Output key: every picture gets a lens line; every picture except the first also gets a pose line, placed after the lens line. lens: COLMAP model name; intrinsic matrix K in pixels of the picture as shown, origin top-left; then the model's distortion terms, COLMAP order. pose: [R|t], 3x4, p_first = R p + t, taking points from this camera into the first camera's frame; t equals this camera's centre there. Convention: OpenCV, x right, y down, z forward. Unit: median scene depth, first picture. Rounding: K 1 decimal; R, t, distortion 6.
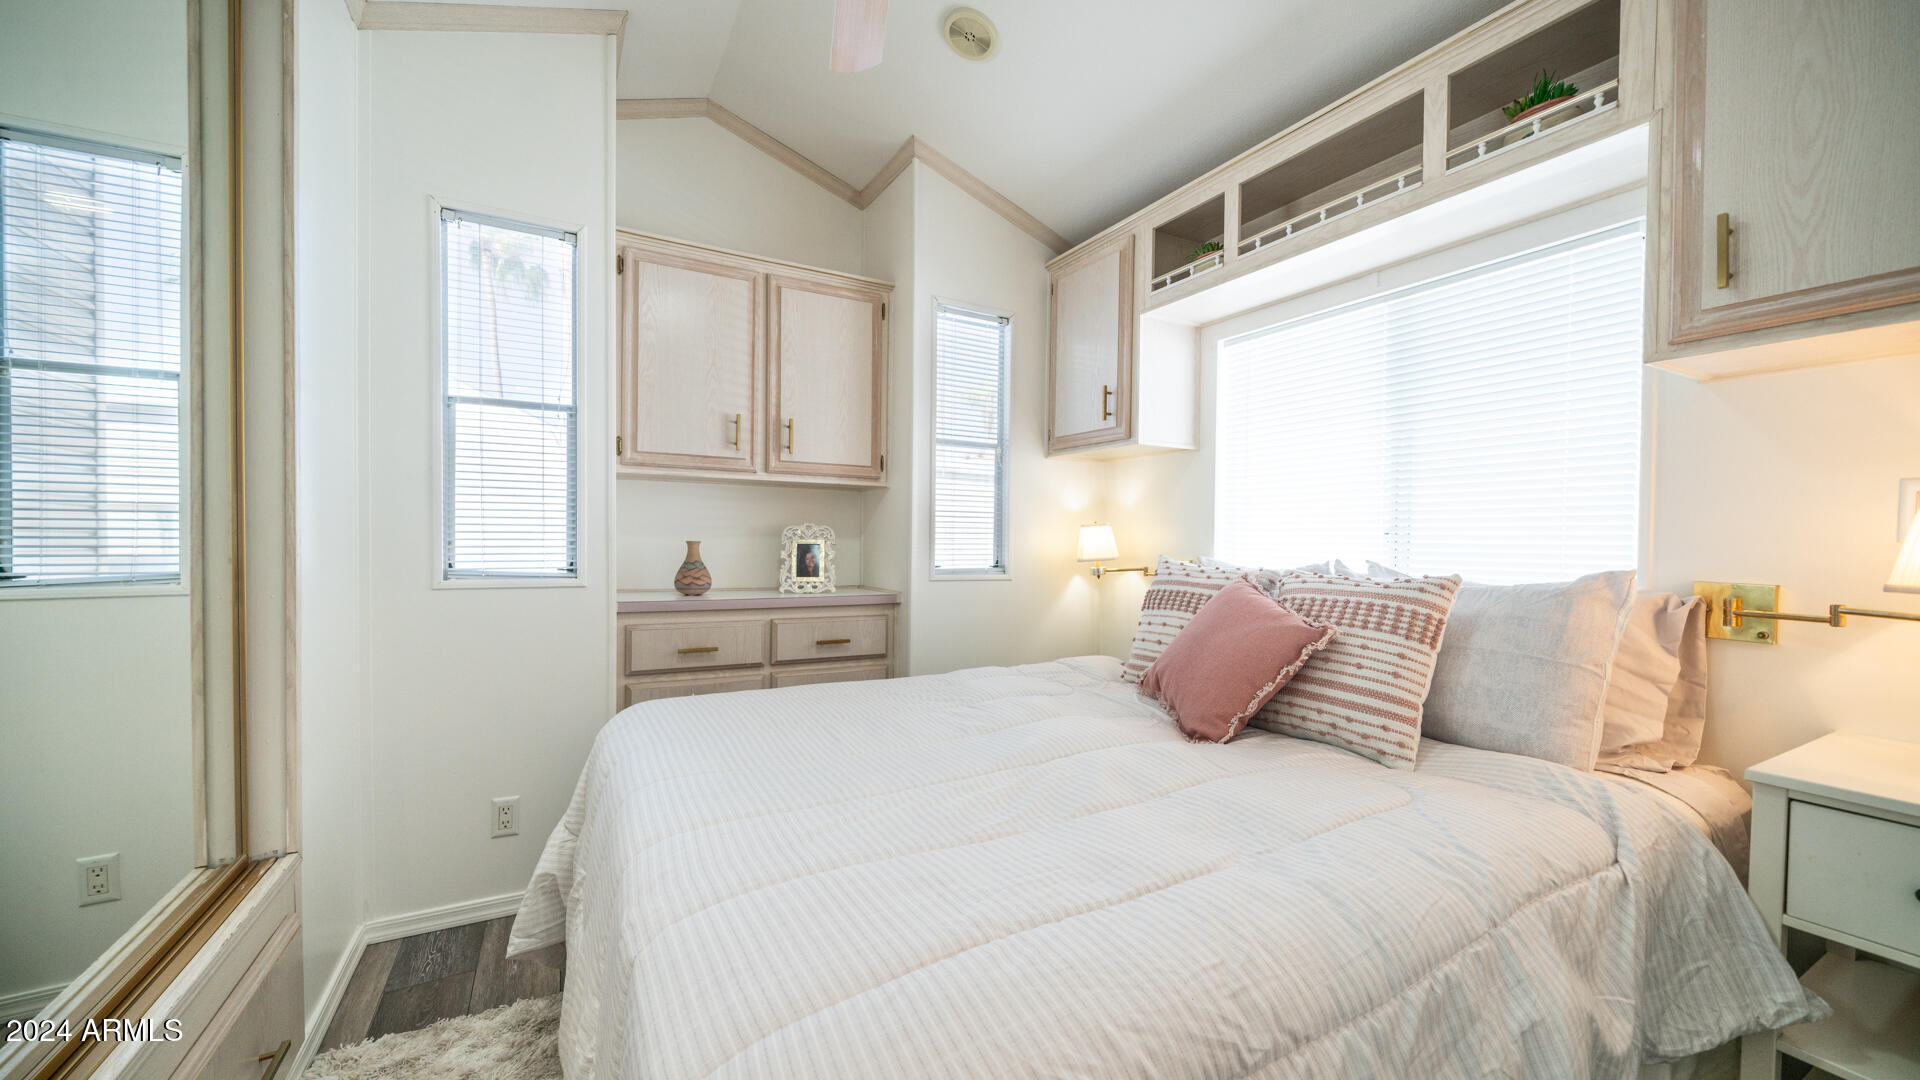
lens RADIAL K [[738.1, 0, 969.6], [0, 738.1, 550.6], [0, 0, 1]] dist [-0.002403, 0.000211]
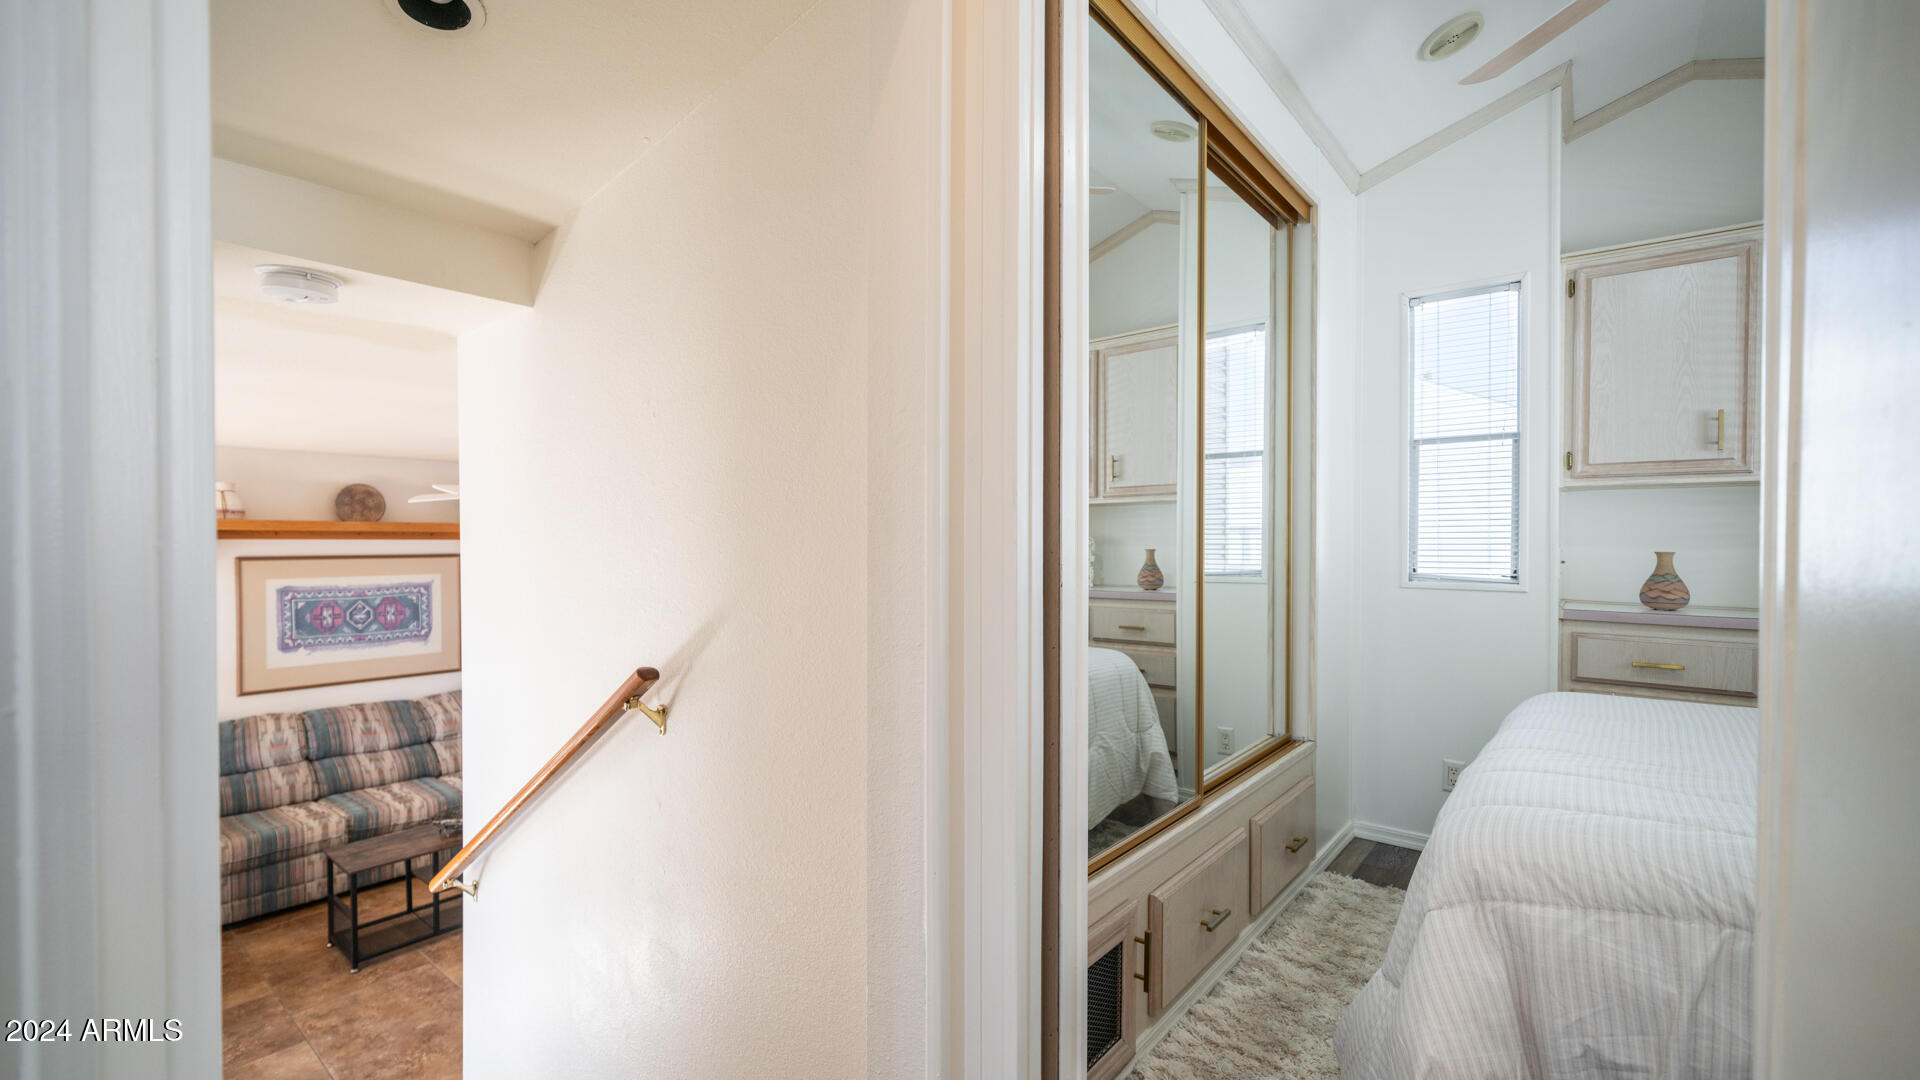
lens RADIAL K [[837.7, 0, 956.3], [0, 837.7, 547.2], [0, 0, 1]] dist [0.000102, 0.000536]
pose [[0.396237, 0.000100, -0.918148, 0.298840], [-0.014325, 0.999879, -0.006073, 0.000501], [0.918037, 0.015559, 0.396190, -0.294170]]
